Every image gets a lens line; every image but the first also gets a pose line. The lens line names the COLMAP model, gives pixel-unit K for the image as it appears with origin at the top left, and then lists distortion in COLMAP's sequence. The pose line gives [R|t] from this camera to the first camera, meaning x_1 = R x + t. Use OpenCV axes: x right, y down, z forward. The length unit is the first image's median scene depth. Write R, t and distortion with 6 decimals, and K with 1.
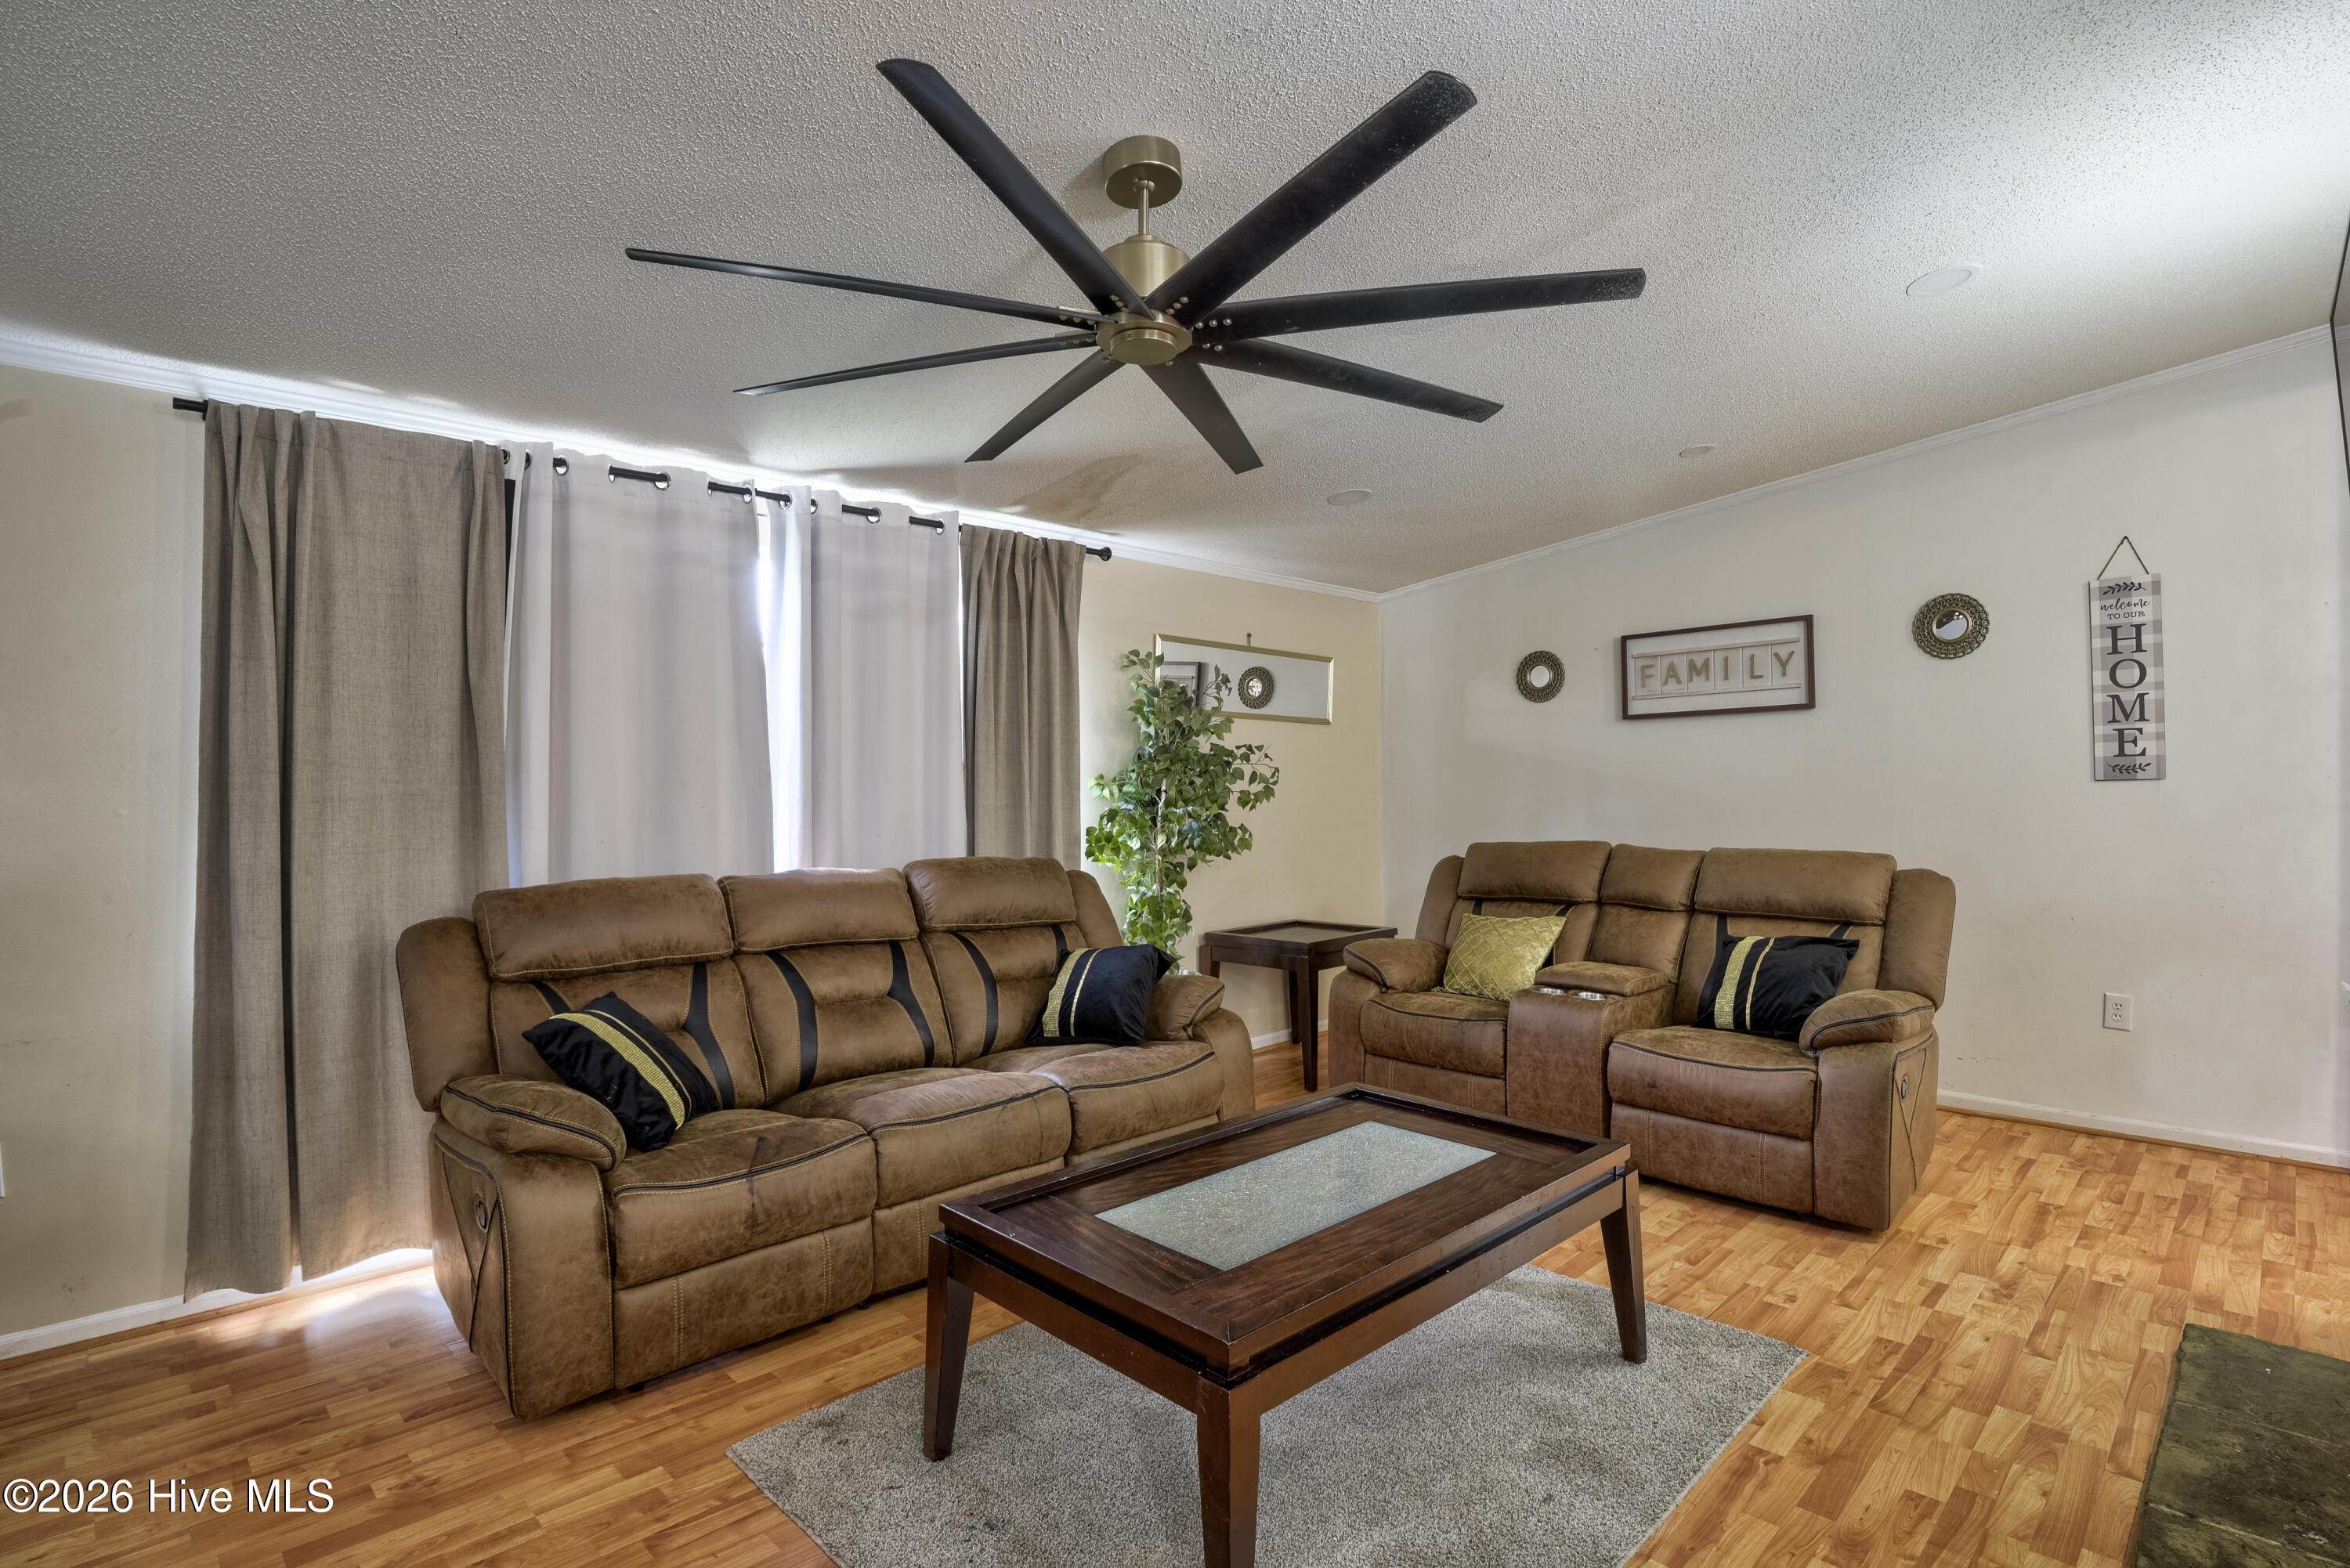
lens RADIAL K [[1132.6, 0, 1226.0], [0, 1132.6, 752.5], [0, 0, 1]] dist [-0.015474, 0.000028]
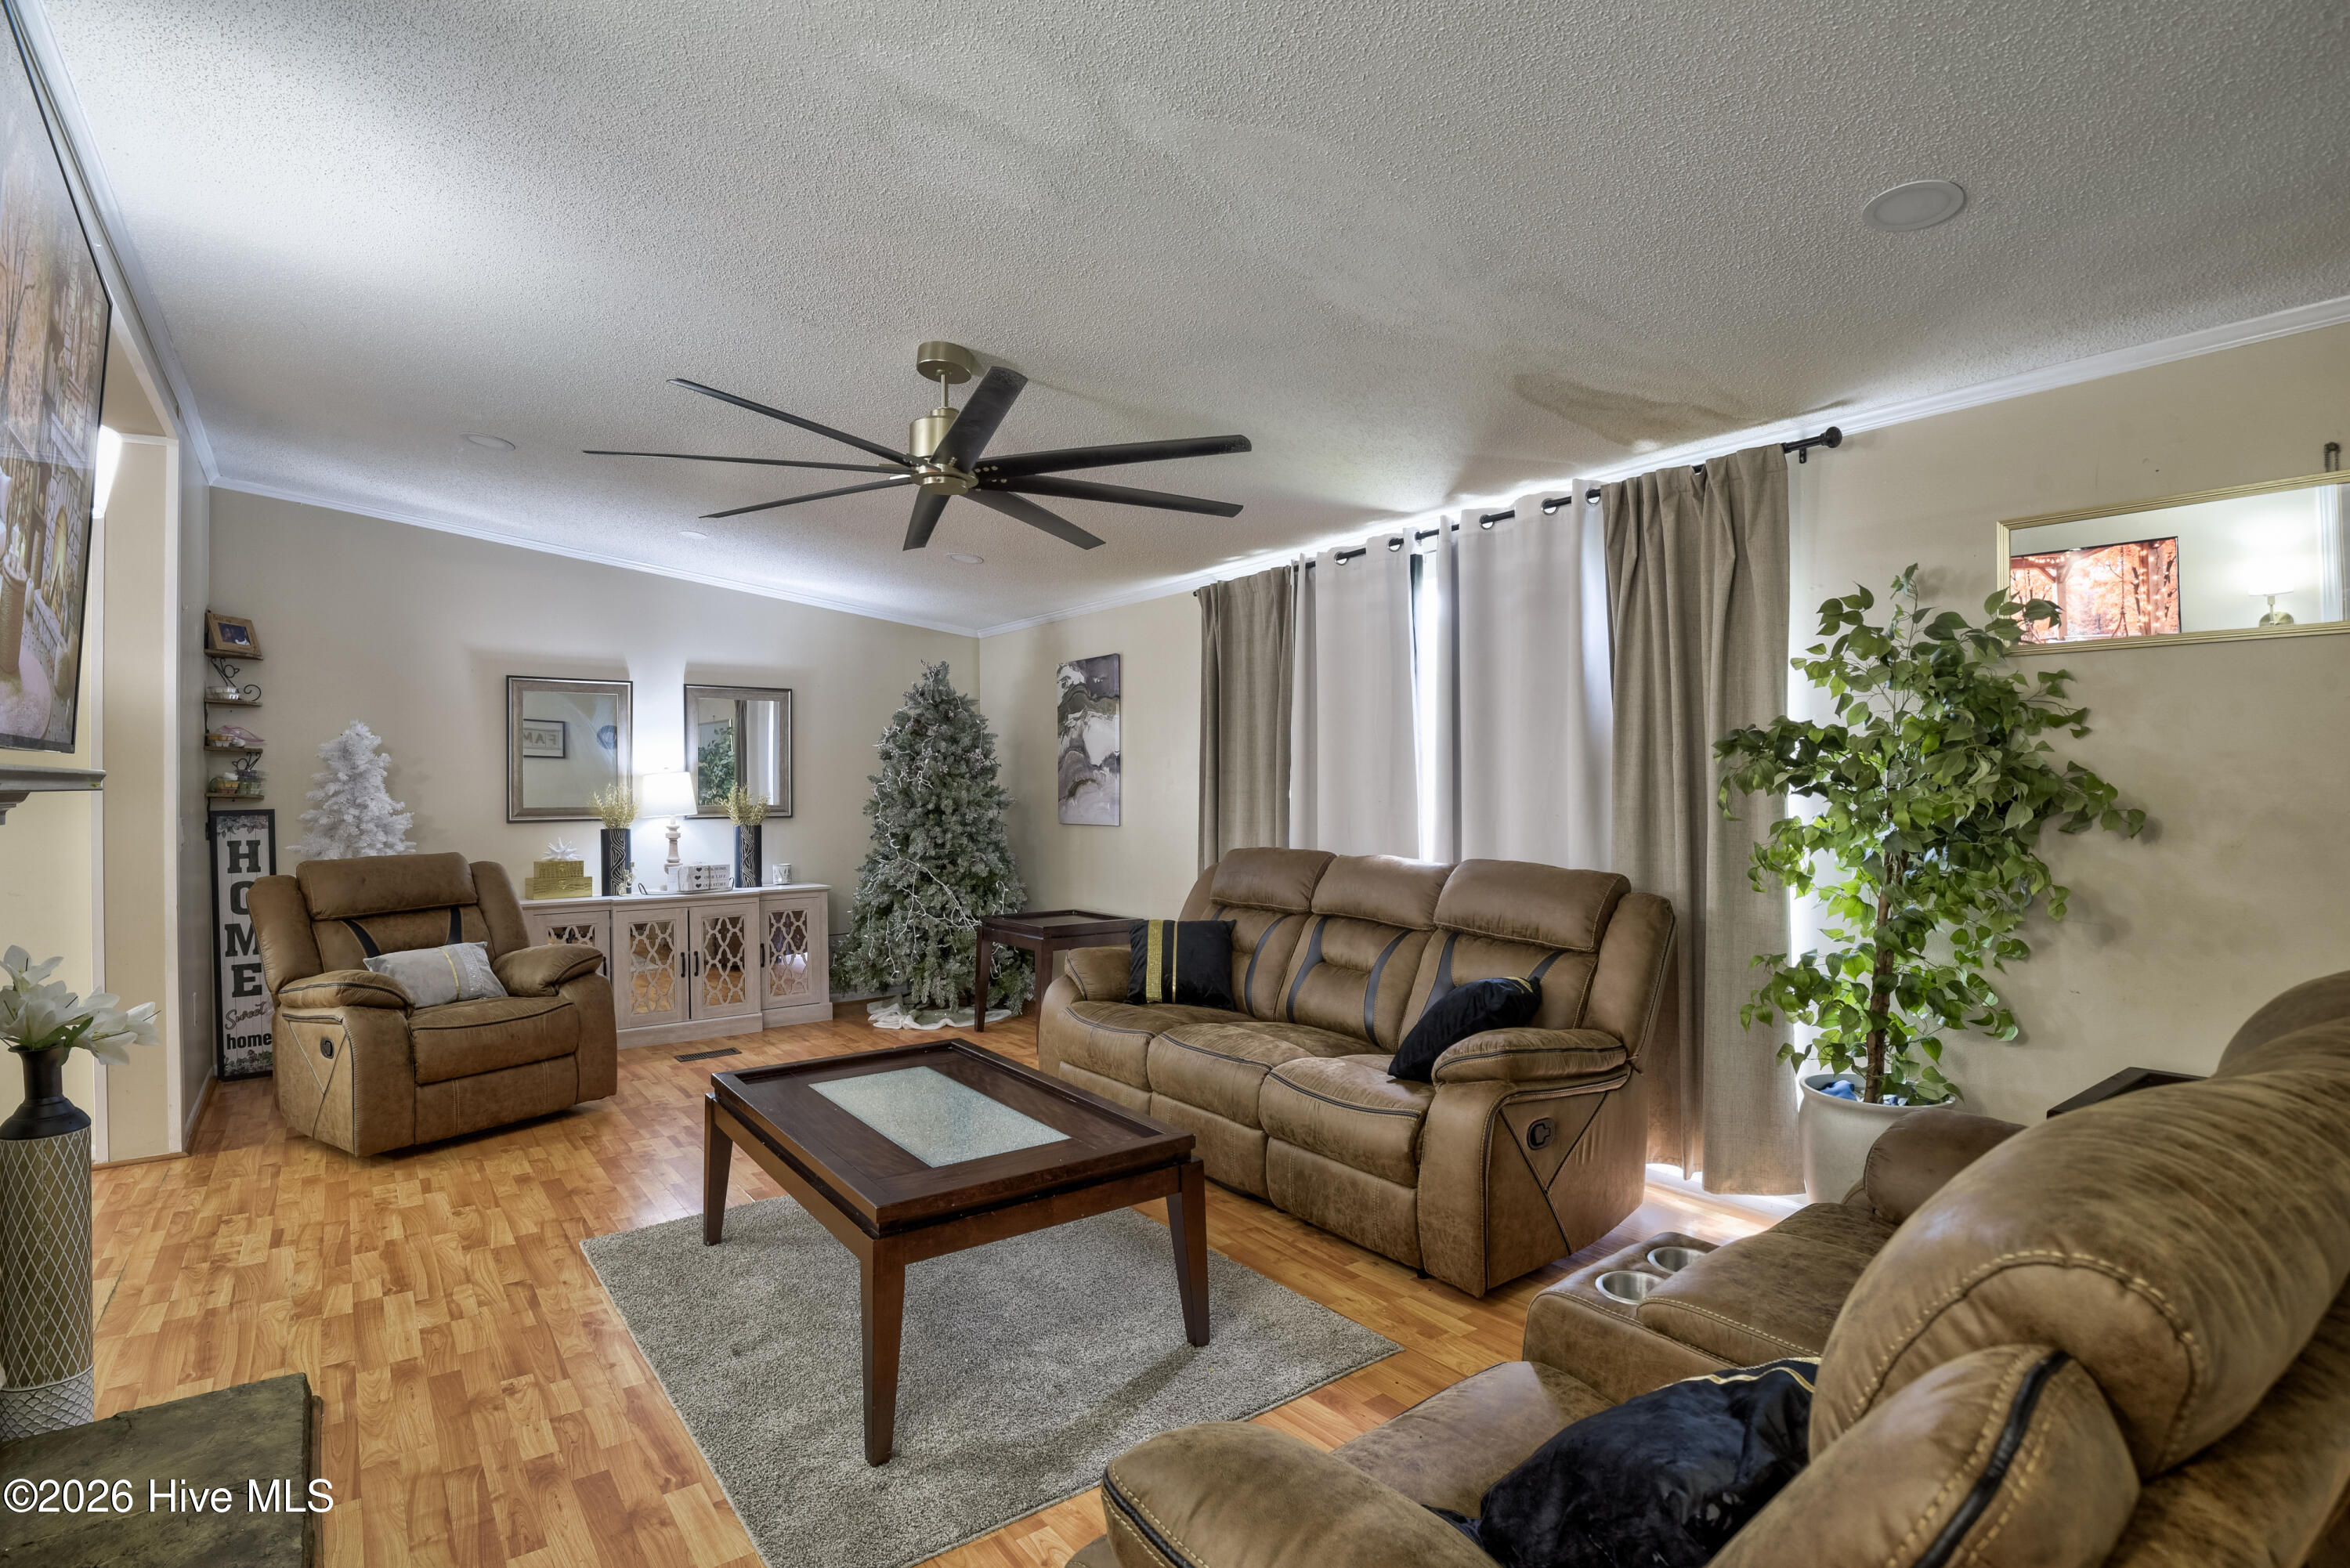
lens RADIAL K [[1149.9, 0, 1184.2], [0, 1149.9, 786.6], [0, 0, 1]] dist [-0.019721, -0.005100]
pose [[-0.160693, 0.009948, -0.986954, 1.001817], [0.033731, 0.999420, 0.004582, 0.021895], [0.986428, -0.032555, -0.160935, 1.173342]]
